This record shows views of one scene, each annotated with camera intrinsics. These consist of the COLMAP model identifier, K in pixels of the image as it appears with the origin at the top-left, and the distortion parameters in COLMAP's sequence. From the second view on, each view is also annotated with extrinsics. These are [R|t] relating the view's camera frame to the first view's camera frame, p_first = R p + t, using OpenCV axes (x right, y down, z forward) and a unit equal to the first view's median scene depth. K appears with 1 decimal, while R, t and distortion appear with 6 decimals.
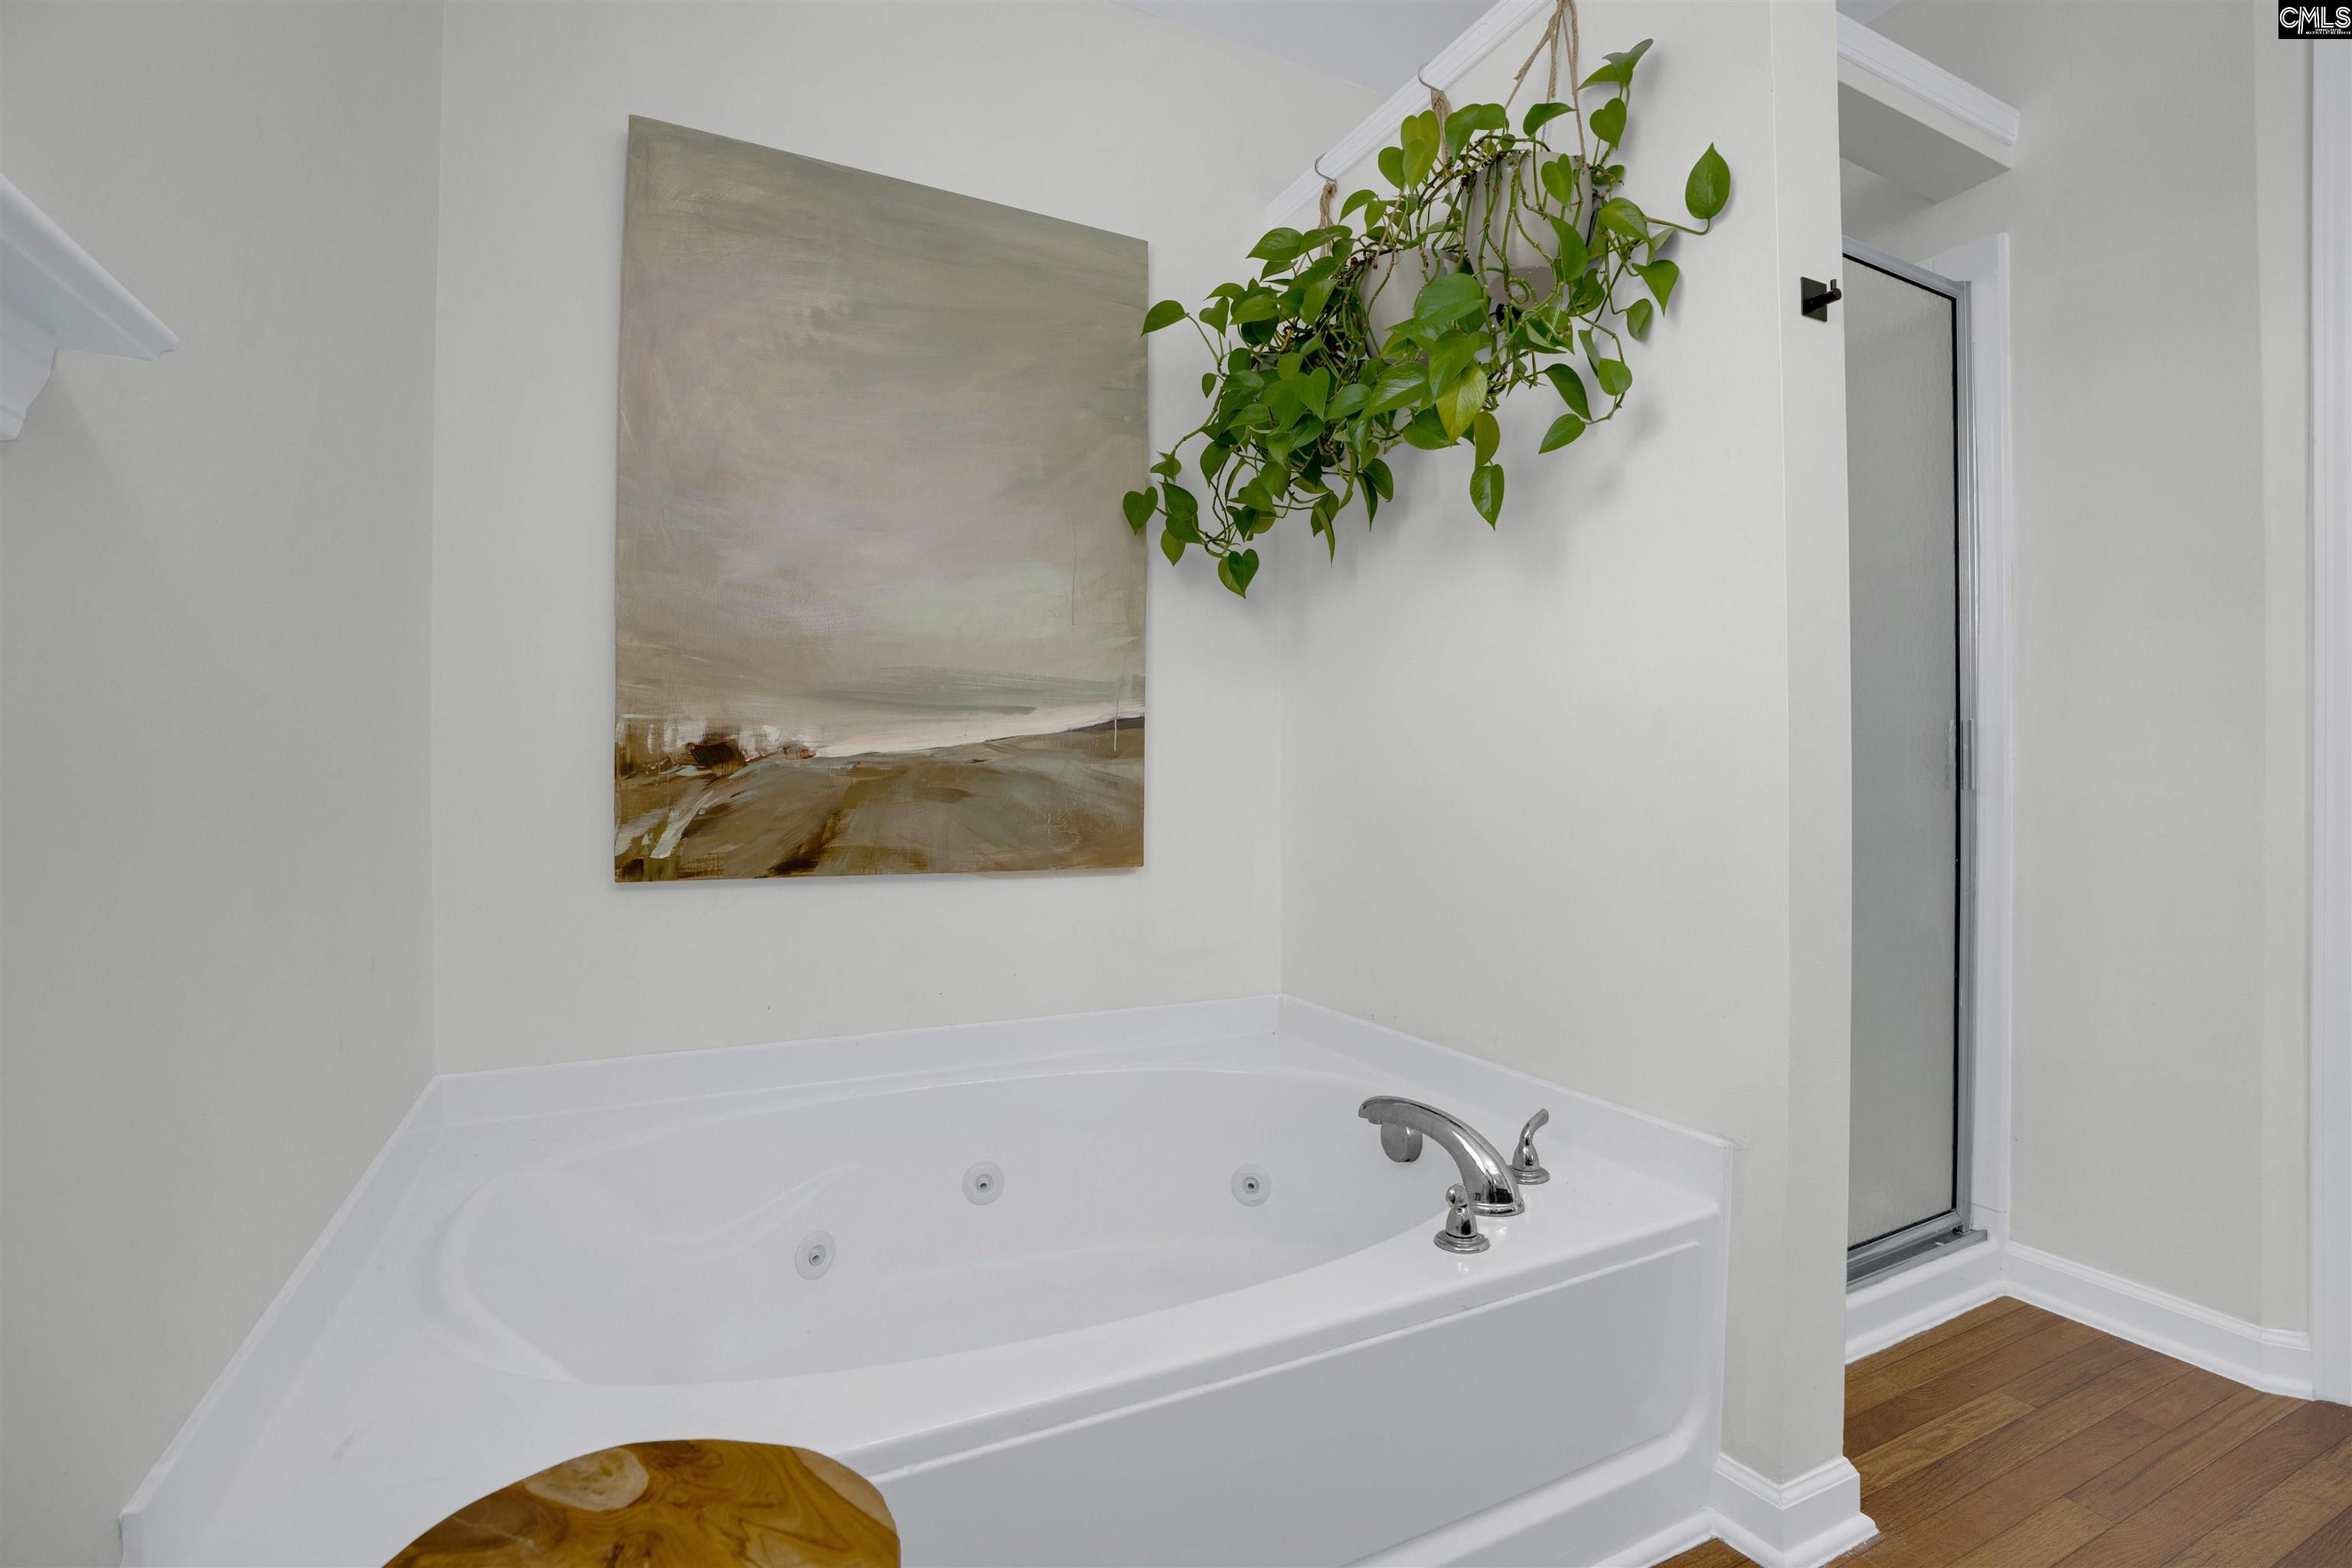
lens RADIAL K [[1064.6, 0, 1176.0], [0, 1064.6, 784.0], [0, 0, 1]] dist [-0.063947, 0.000251]
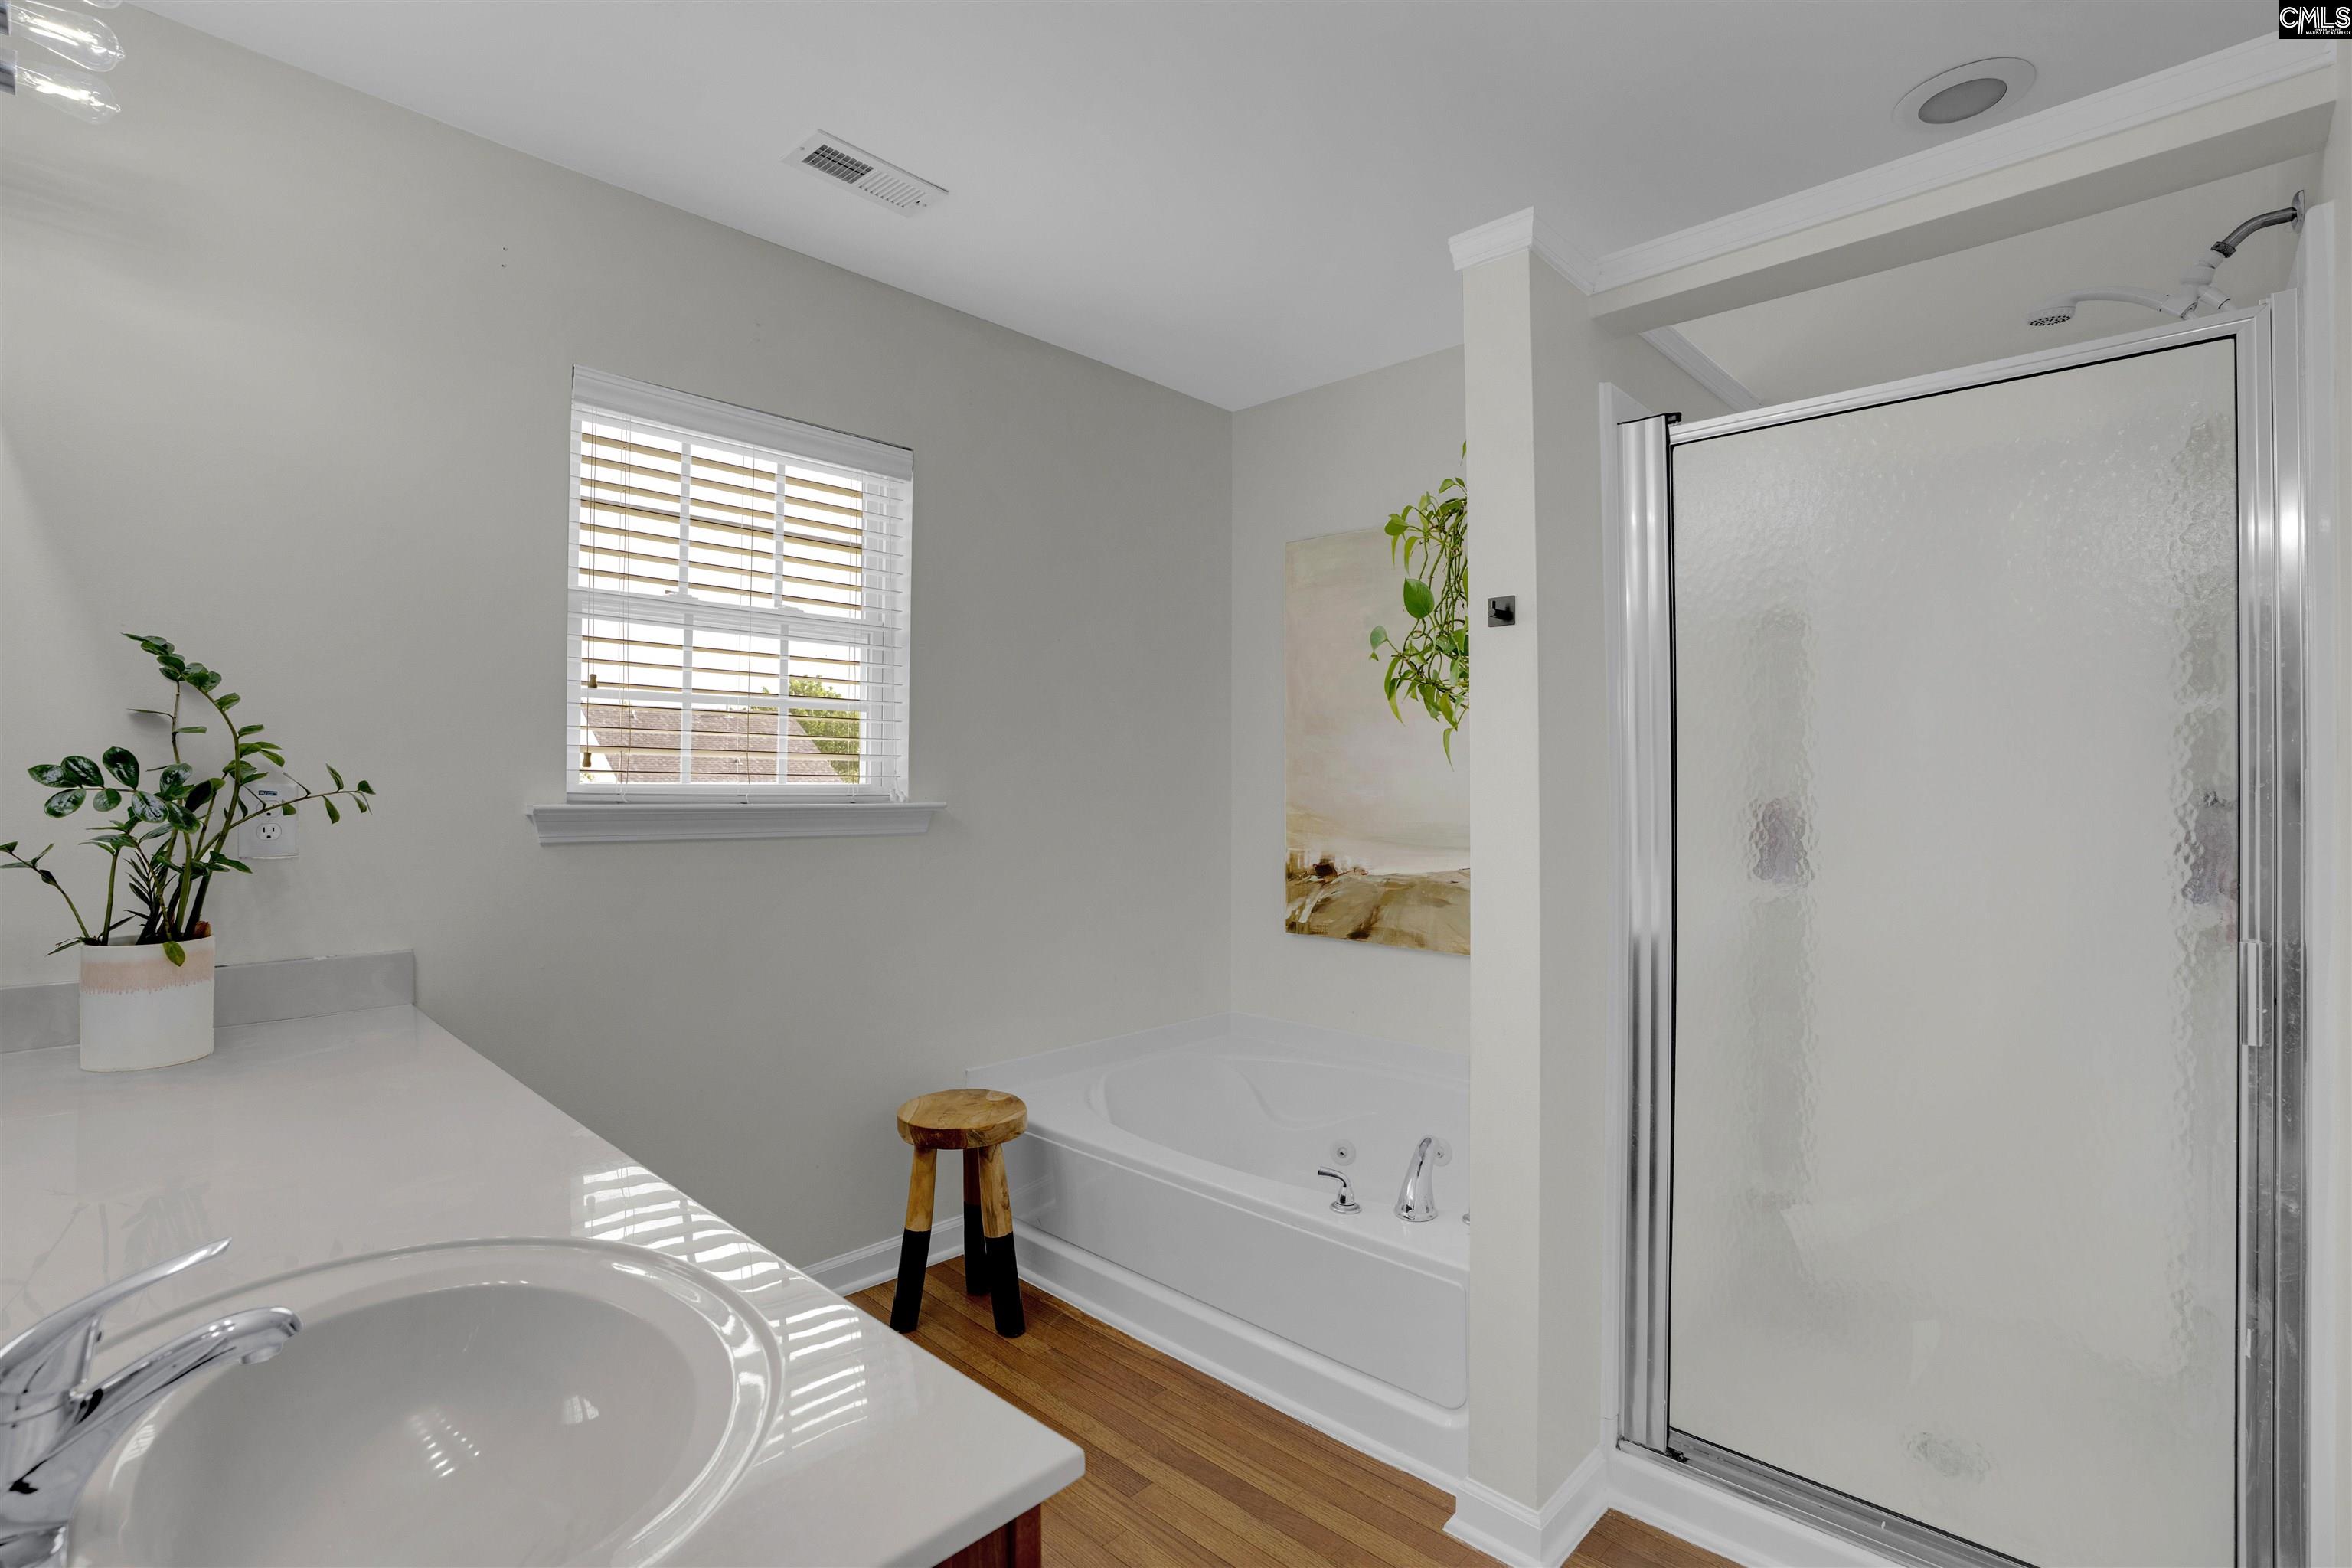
lens RADIAL K [[1064.6, 0, 1176.0], [0, 1064.6, 784.0], [0, 0, 1]] dist [-0.063947, 0.000251]
pose [[0.349450, -0.002002, -0.936953, 1.226210], [-0.010527, 0.999926, -0.006062, -0.165580], [0.936896, 0.011982, 0.349403, 0.088242]]
